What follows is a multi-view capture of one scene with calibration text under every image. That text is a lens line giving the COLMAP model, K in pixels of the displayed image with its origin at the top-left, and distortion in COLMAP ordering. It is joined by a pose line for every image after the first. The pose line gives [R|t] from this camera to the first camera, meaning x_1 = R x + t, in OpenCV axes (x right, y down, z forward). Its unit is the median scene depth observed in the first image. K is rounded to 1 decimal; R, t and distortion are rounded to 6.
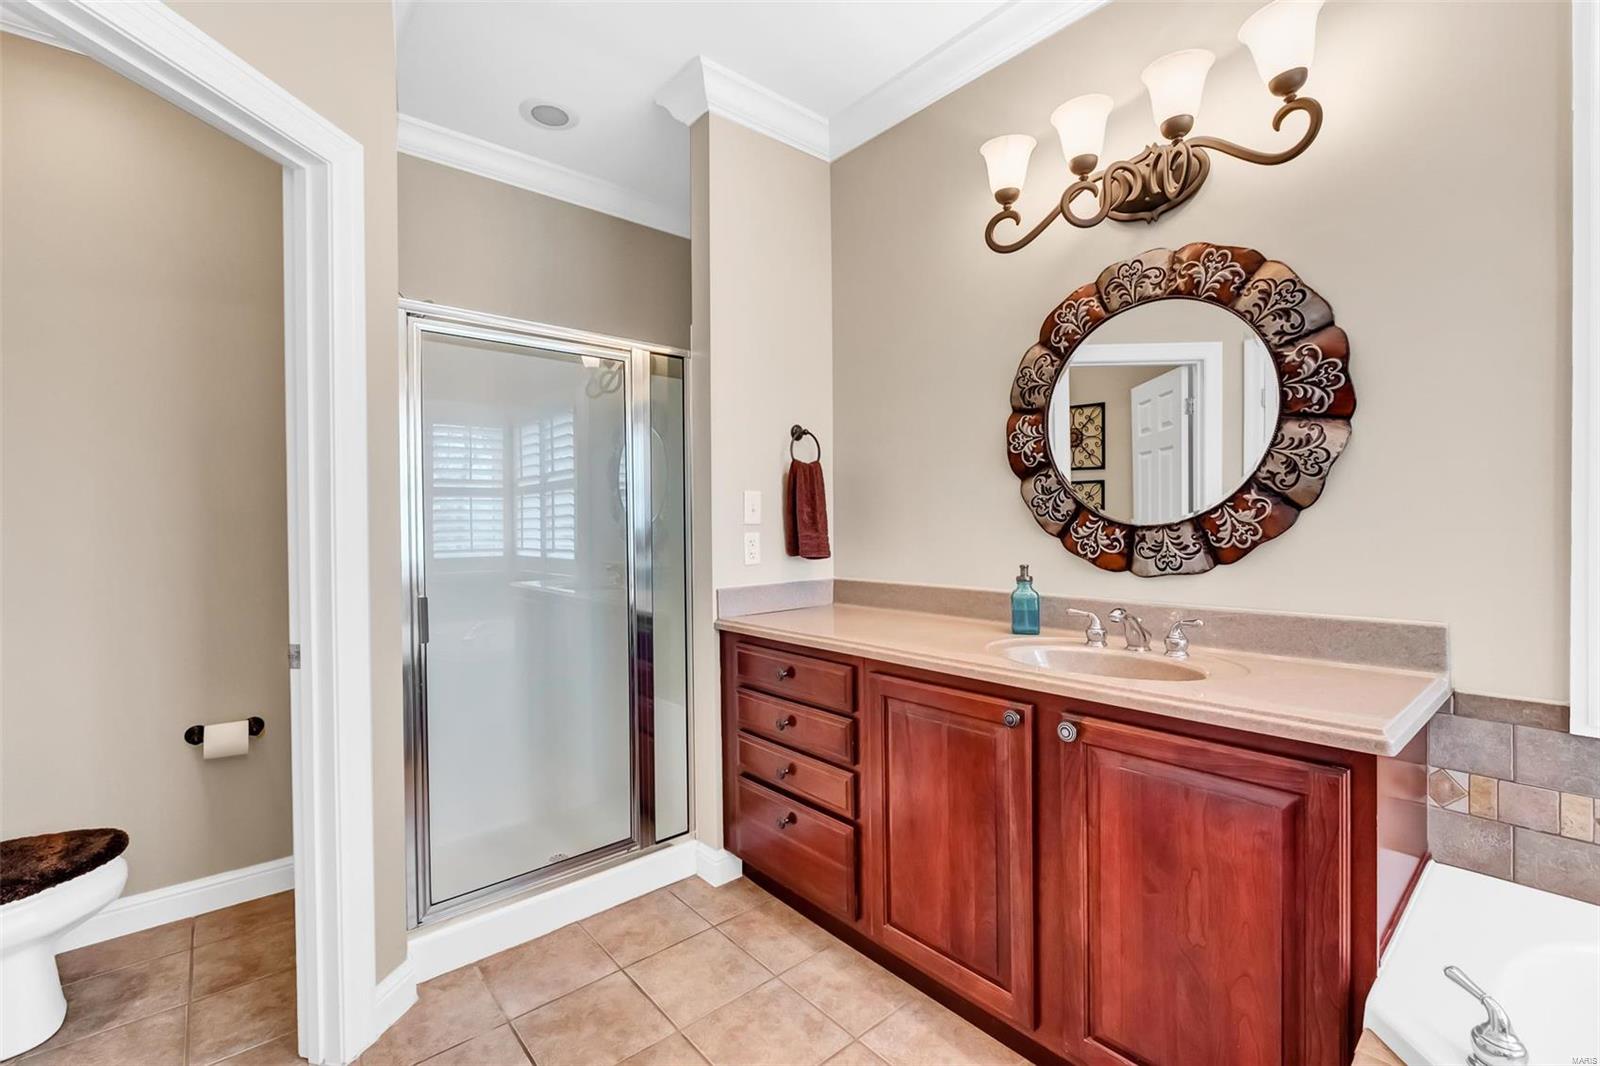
lens RADIAL K [[709.3, 0, 789.6], [0, 709.3, 530.4], [0, 0, 1]] dist [-0.008323, 0.001081]
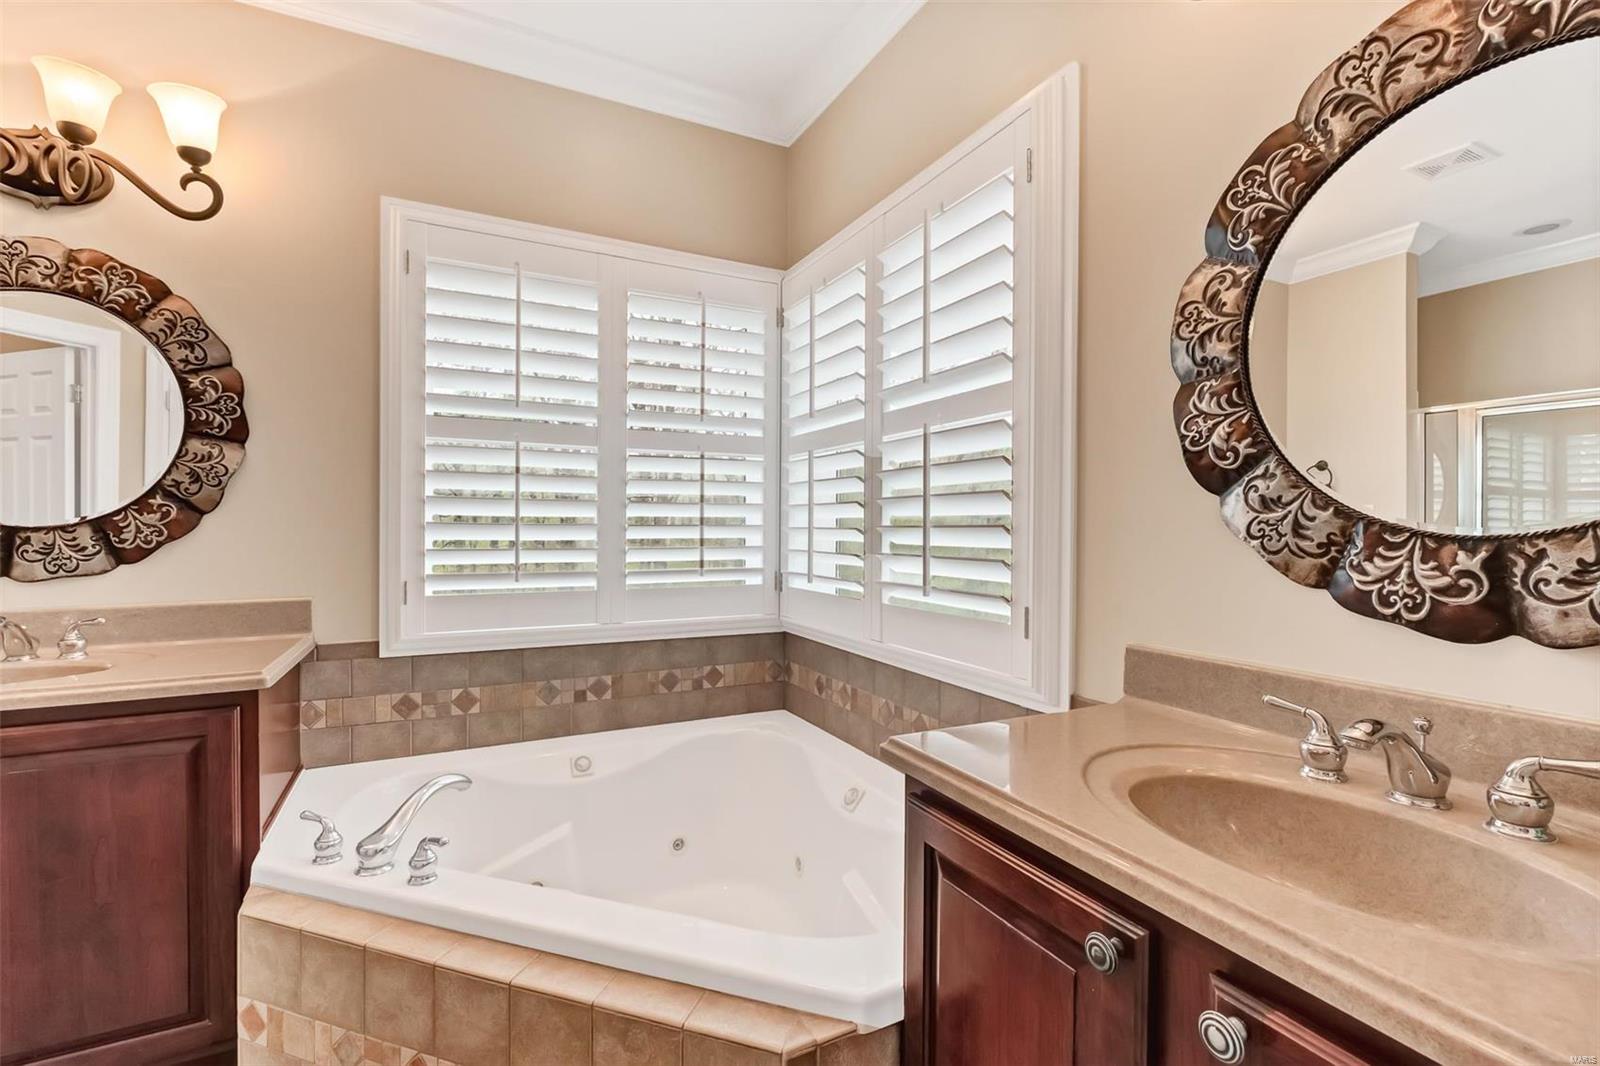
lens RADIAL K [[709.3, 0, 789.6], [0, 709.3, 530.4], [0, 0, 1]] dist [-0.008323, 0.001081]
pose [[0.254523, 0.003745, 0.967060, -0.167955], [0.003766, 0.999981, -0.004864, 0.006972], [-0.967059, 0.004880, 0.254504, -0.248352]]
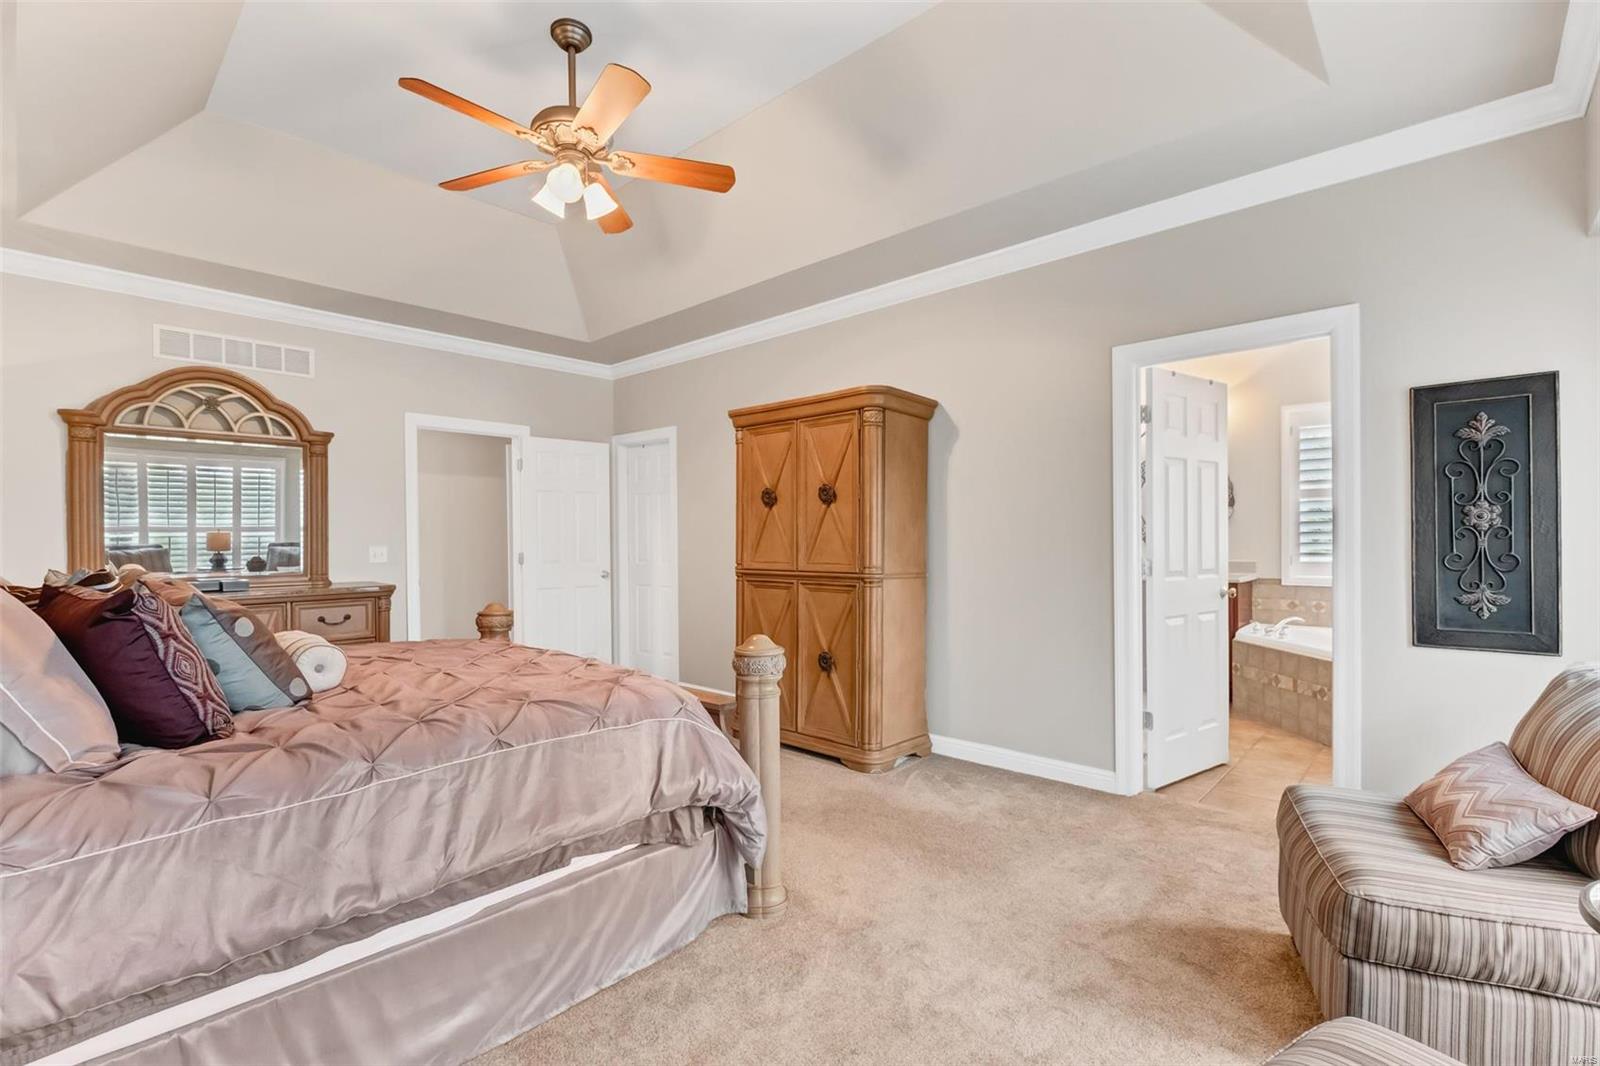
lens RADIAL K [[709.3, 0, 789.6], [0, 709.3, 530.4], [0, 0, 1]] dist [-0.008323, 0.001081]
pose [[0.995195, 0.003901, 0.097837, -1.744164], [-0.002364, 0.999872, -0.015818, 0.027757], [-0.097886, 0.015511, 0.995077, -2.281886]]
